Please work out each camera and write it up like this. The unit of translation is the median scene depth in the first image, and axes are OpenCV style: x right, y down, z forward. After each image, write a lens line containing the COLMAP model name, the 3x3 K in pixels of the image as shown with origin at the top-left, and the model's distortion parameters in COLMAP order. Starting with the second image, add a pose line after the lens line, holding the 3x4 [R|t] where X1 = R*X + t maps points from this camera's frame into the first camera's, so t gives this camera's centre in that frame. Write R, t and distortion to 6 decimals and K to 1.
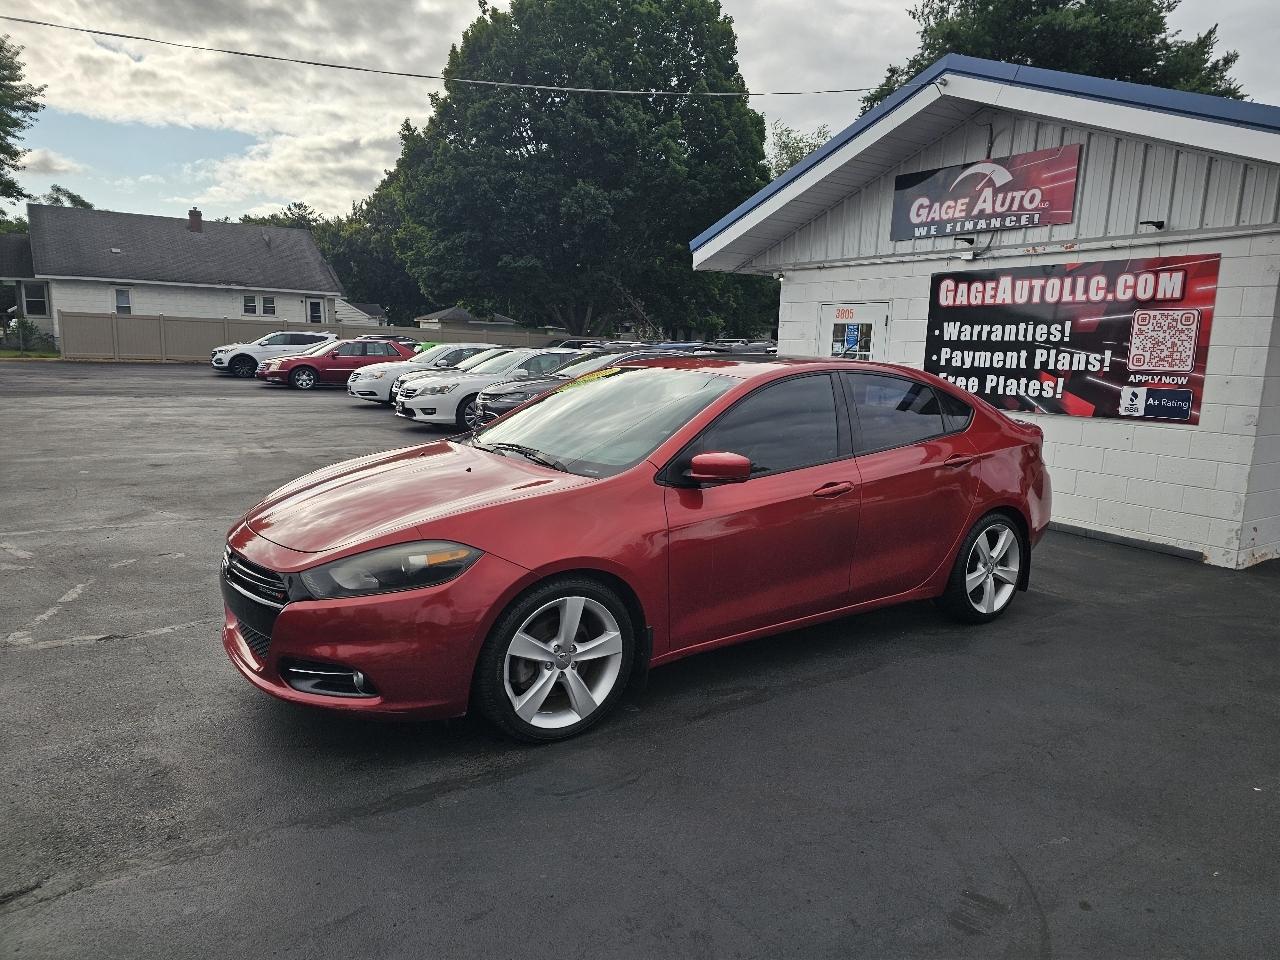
lens RADIAL K [[851.8, 0, 647.8], [0, 851.8, 480.0], [0, 0, 1]] dist [0.059128, -0.050950]
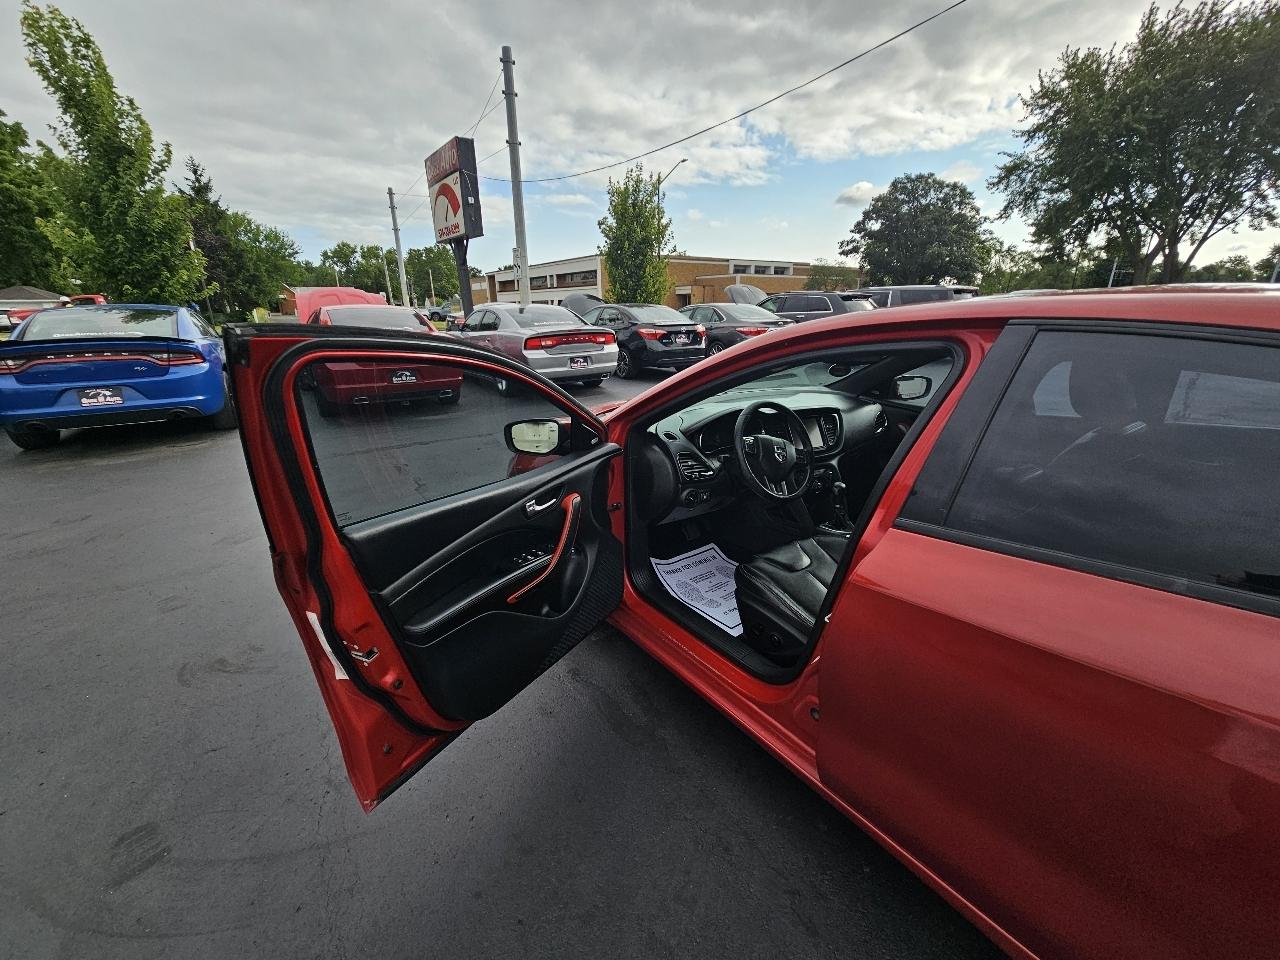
lens RADIAL K [[521.5, 0, 640.3], [0, 521.5, 480.5], [0, 0, 1]] dist [-0.001882, 0.000201]
pose [[0.004079, 0.287474, -0.957780, 0.253037], [-0.150564, 0.947046, 0.283610, -0.053686], [0.988592, 0.143051, 0.047146, 0.445940]]
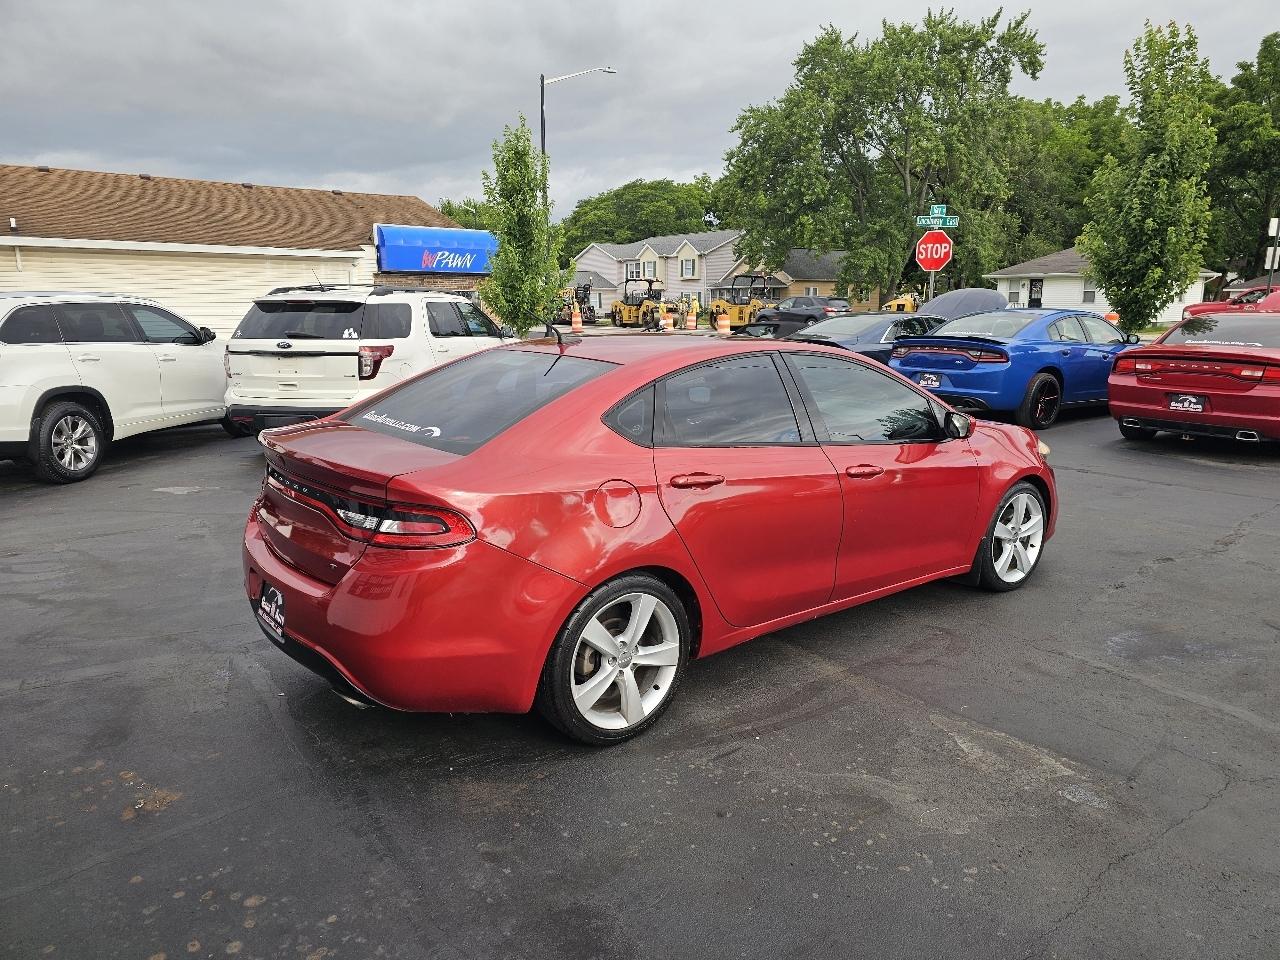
lens RADIAL K [[858.8, 0, 642.1], [0, 858.8, 482.8], [0, 0, 1]] dist [0.047486, -0.042199]
pose [[-0.998237, -0.019324, -0.056122, 0.128410], [-0.038071, 0.933856, 0.355616, -0.190050], [0.045538, 0.357126, -0.932946, 1.132526]]
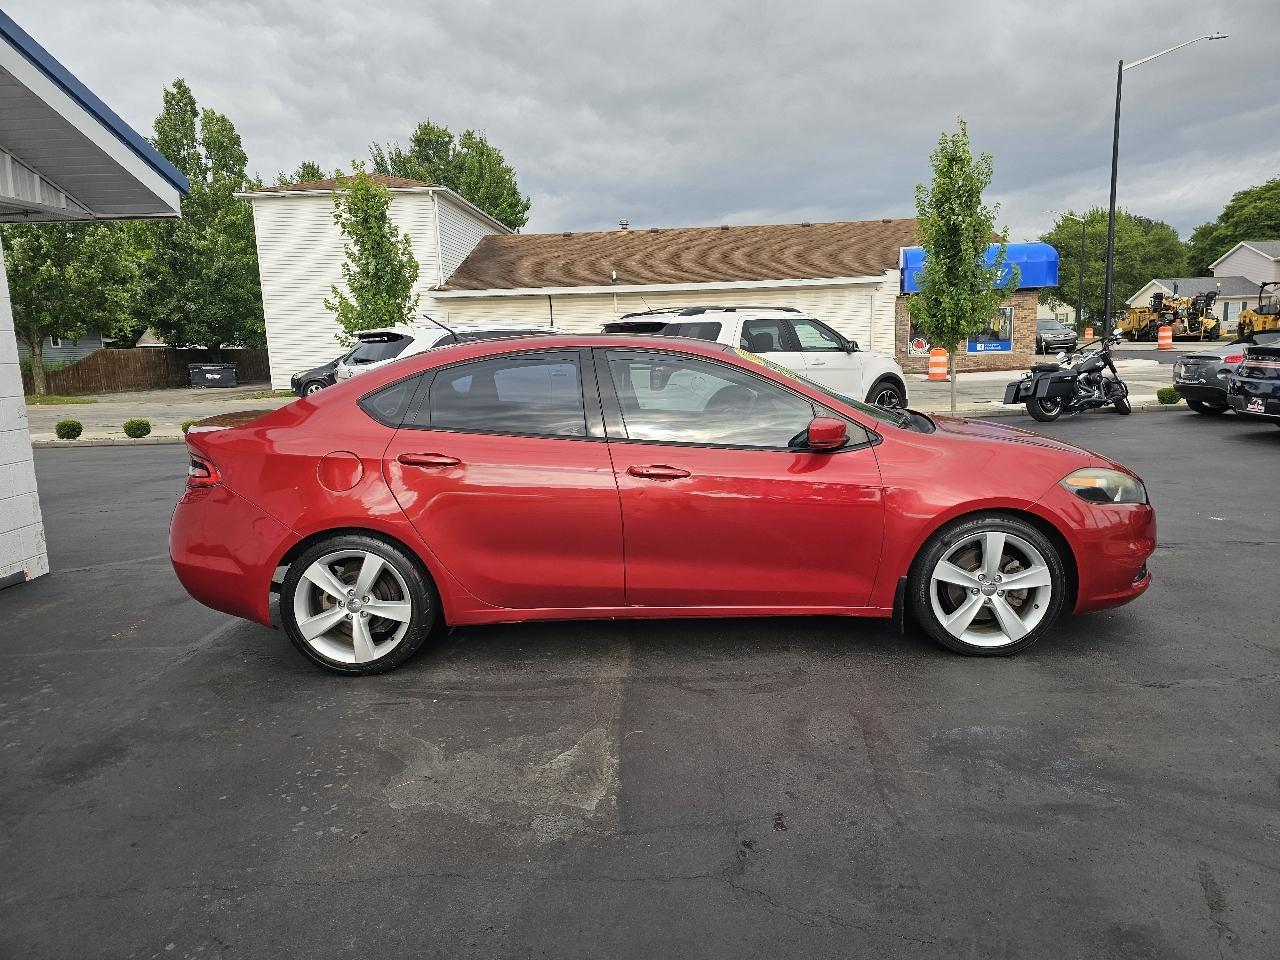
lens RADIAL K [[858.8, 0, 645.6], [0, 858.8, 481.7], [0, 0, 1]] dist [0.047486, -0.042199]
pose [[-0.808771, -0.098761, 0.579773, -0.284039], [0.103334, 0.946602, 0.305396, -0.164704], [-0.578975, 0.306906, -0.755378, 1.034561]]
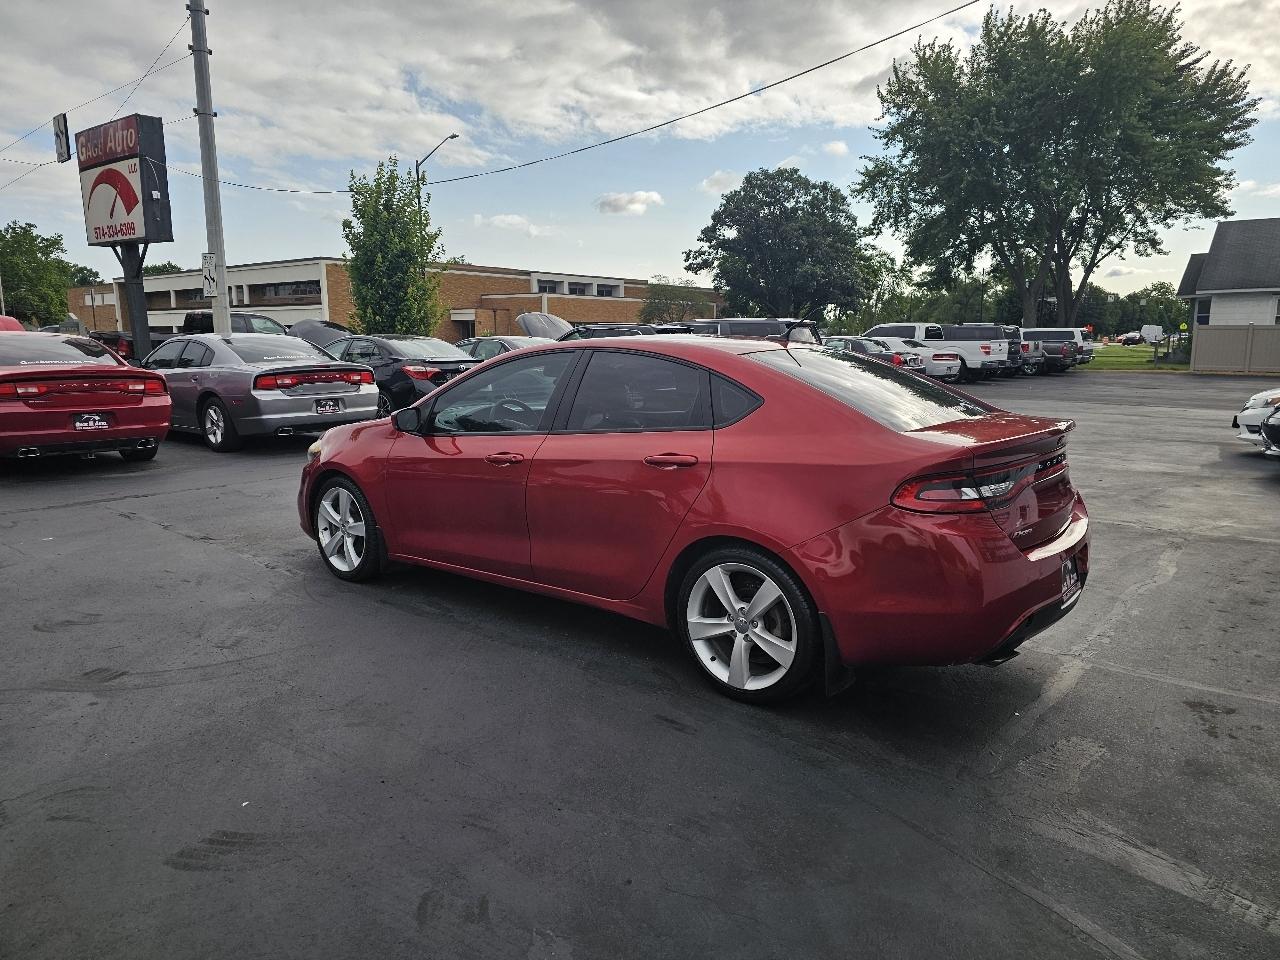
lens RADIAL K [[851.8, 0, 628.7], [0, 851.8, 472.0], [0, 0, 1]] dist [0.059128, -0.050950]
pose [[0.266560, 0.118945, -0.956451, 0.628114], [-0.146109, 0.985874, 0.081884, -0.040068], [0.952679, 0.117919, 0.280174, 0.425214]]
